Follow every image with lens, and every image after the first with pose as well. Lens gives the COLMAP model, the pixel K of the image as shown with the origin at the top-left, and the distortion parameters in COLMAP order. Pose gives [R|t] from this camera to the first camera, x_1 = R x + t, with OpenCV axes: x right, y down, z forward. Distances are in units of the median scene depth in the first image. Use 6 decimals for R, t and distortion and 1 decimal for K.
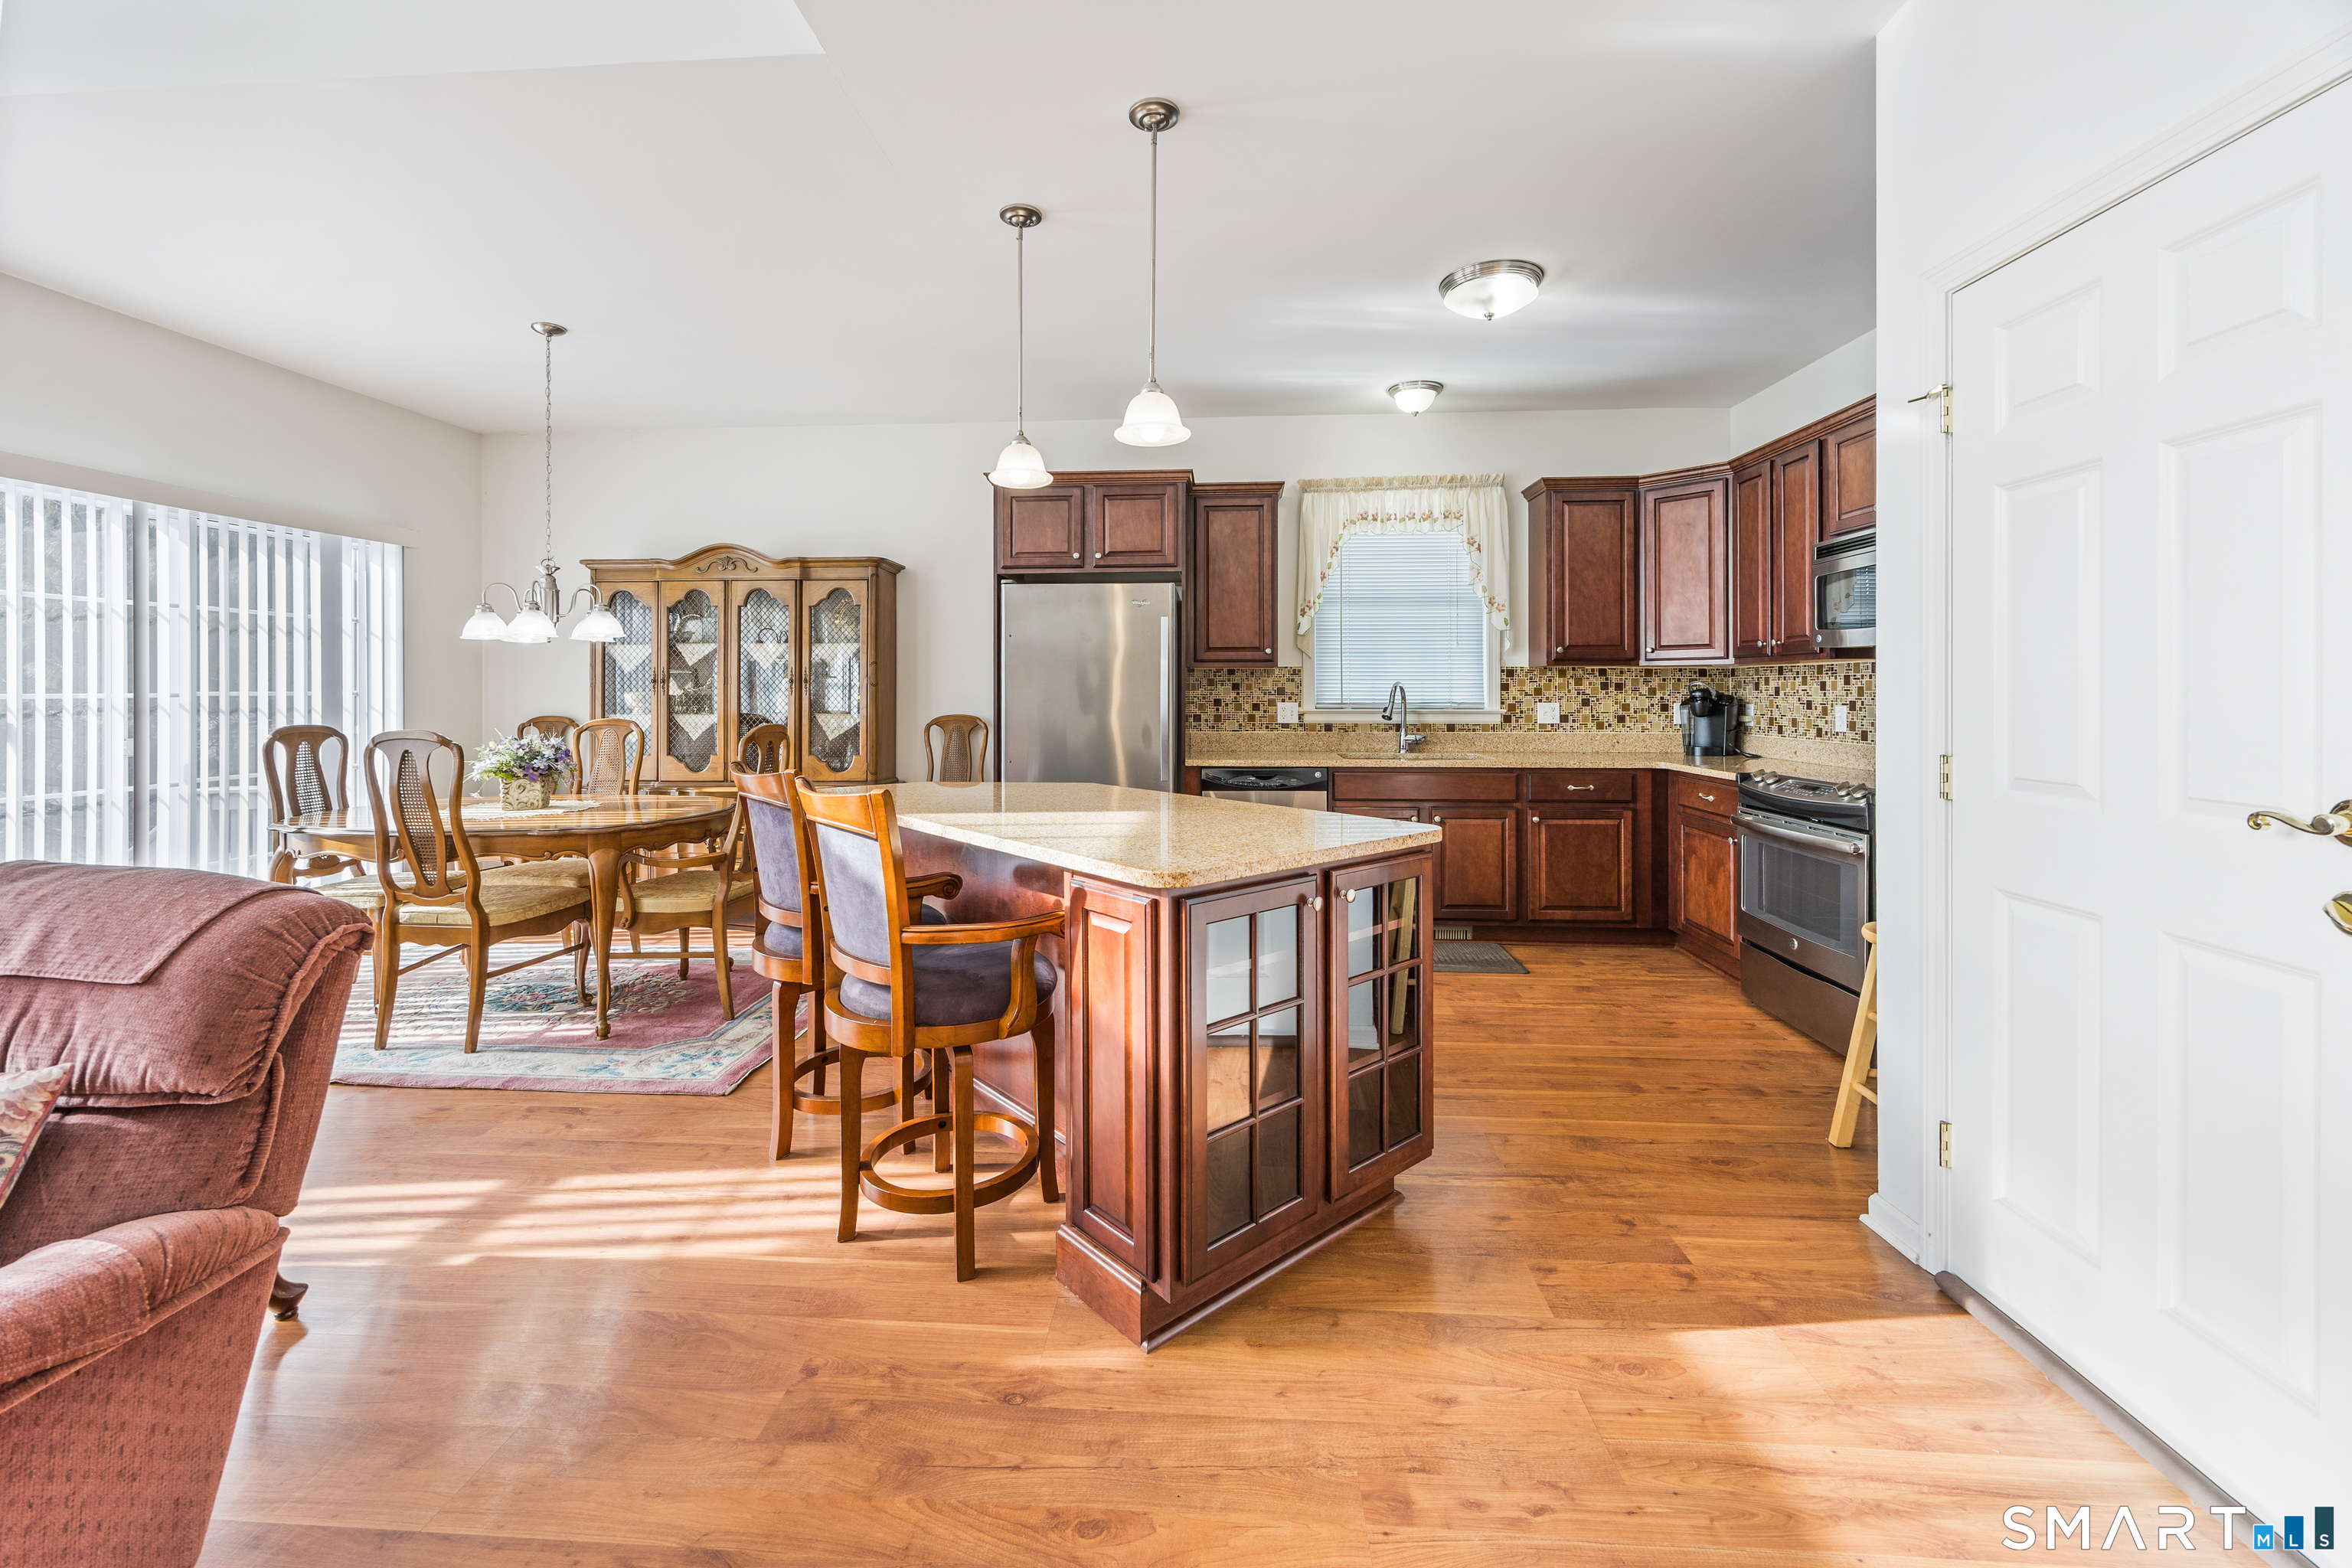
lens RADIAL K [[933.4, 0, 1164.3], [0, 933.4, 689.0], [0, 0, 1]] dist [-0.002544, 0.000835]
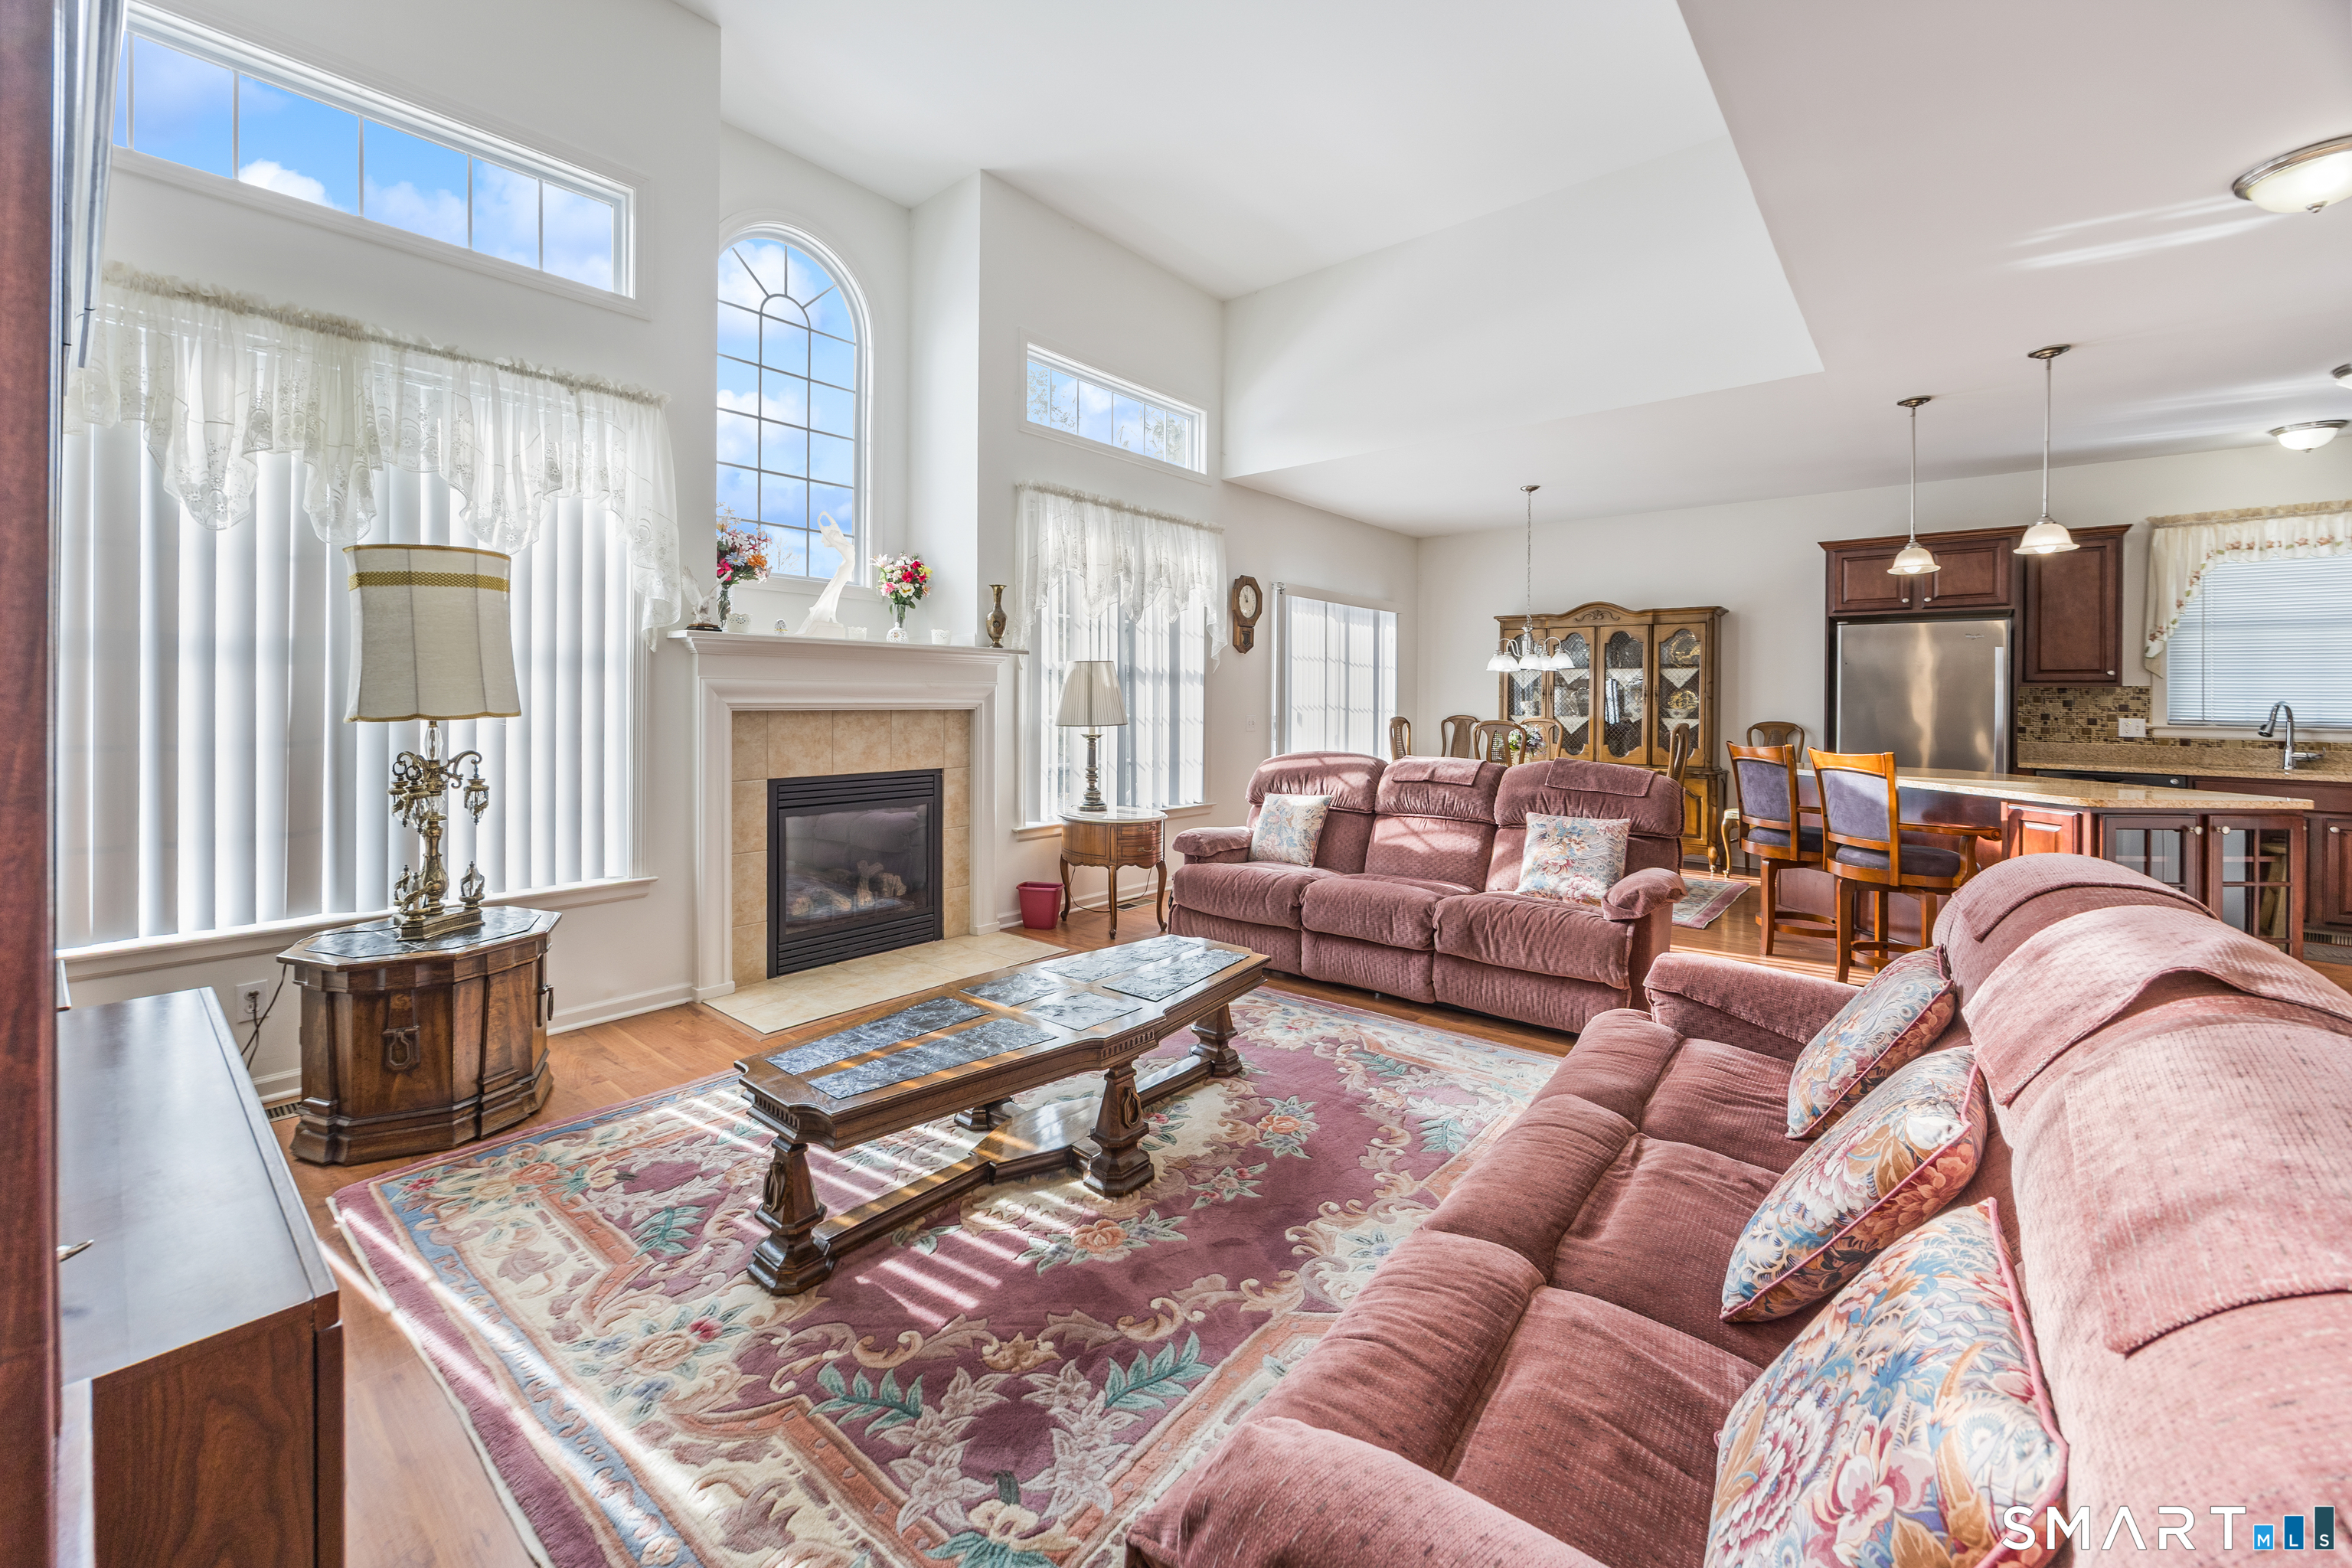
lens RADIAL K [[933.4, 0, 1168.4], [0, 933.4, 691.6], [0, 0, 1]] dist [-0.002544, 0.000835]
pose [[0.803242, 0.008306, -0.595594, -0.144465], [-0.012382, 0.999920, -0.002754, -0.000122], [0.595524, 0.009586, 0.803281, -0.644672]]
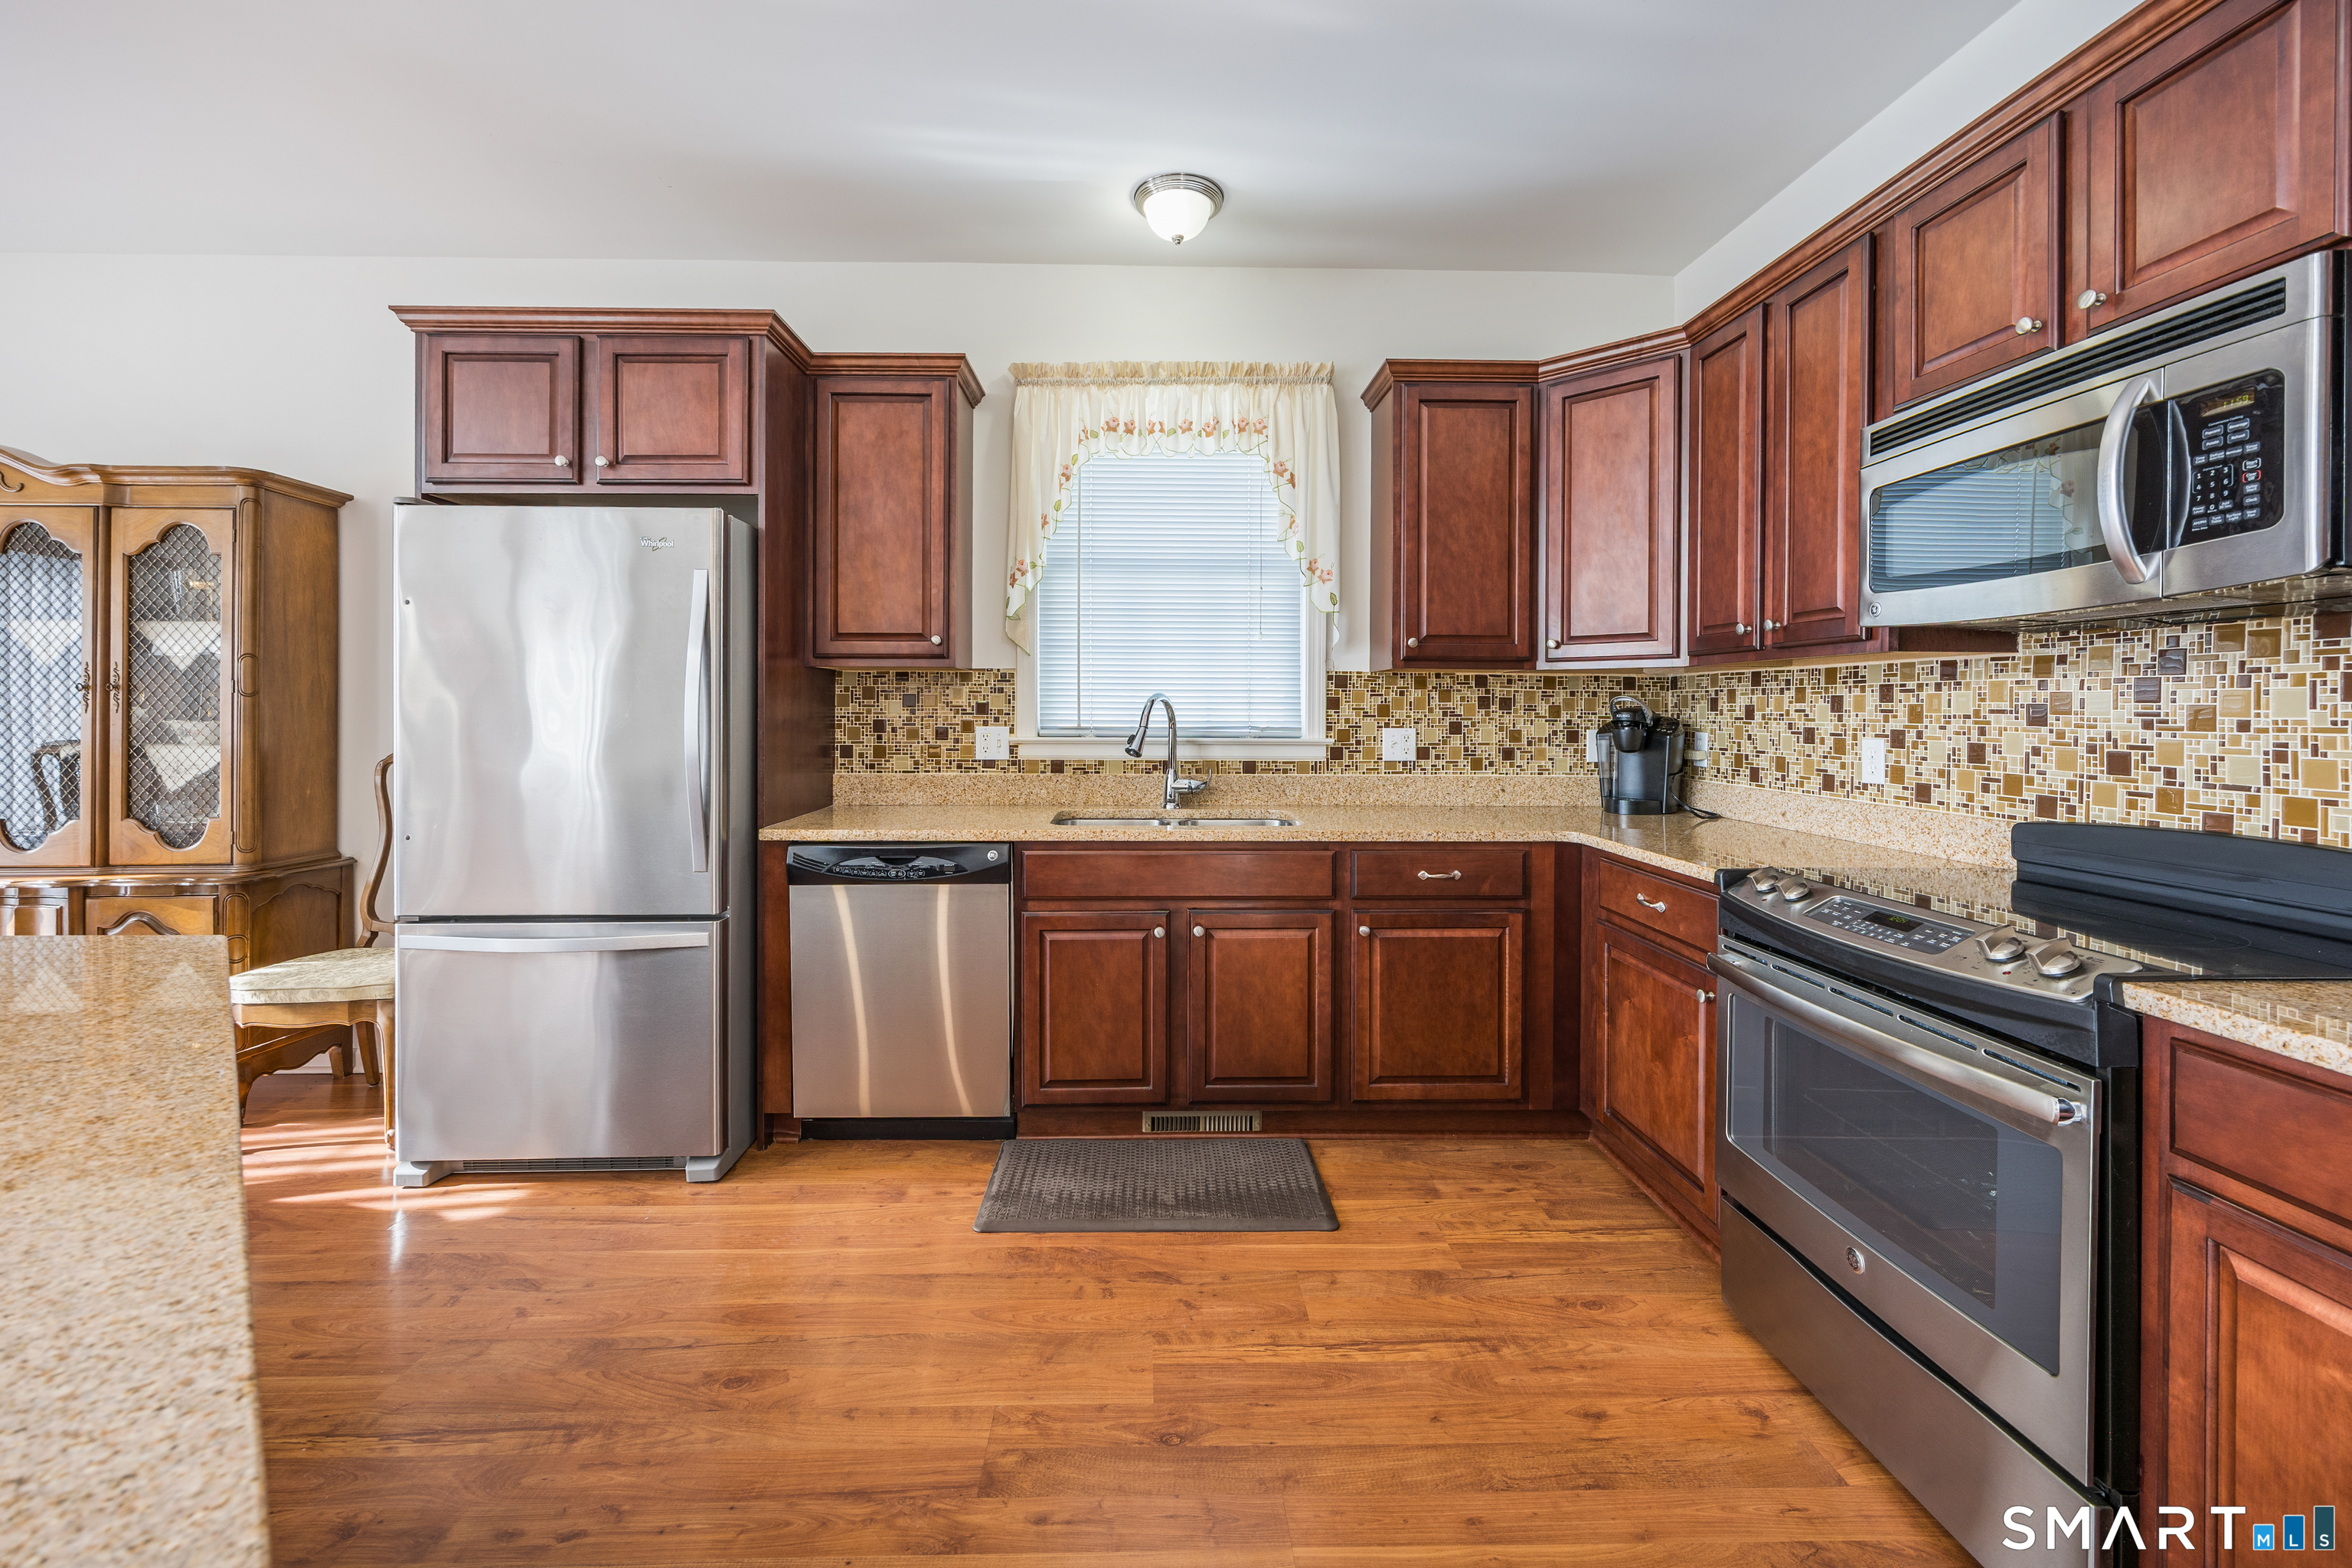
lens RADIAL K [[933.4, 0, 1158.6], [0, 933.4, 717.7], [0, 0, 1]] dist [-0.002544, 0.000835]
pose [[0.995937, 0.003614, 0.089981, 0.209224], [-0.004764, 0.999910, 0.012560, 0.000361], [-0.089927, -0.012938, 0.995864, 0.416457]]
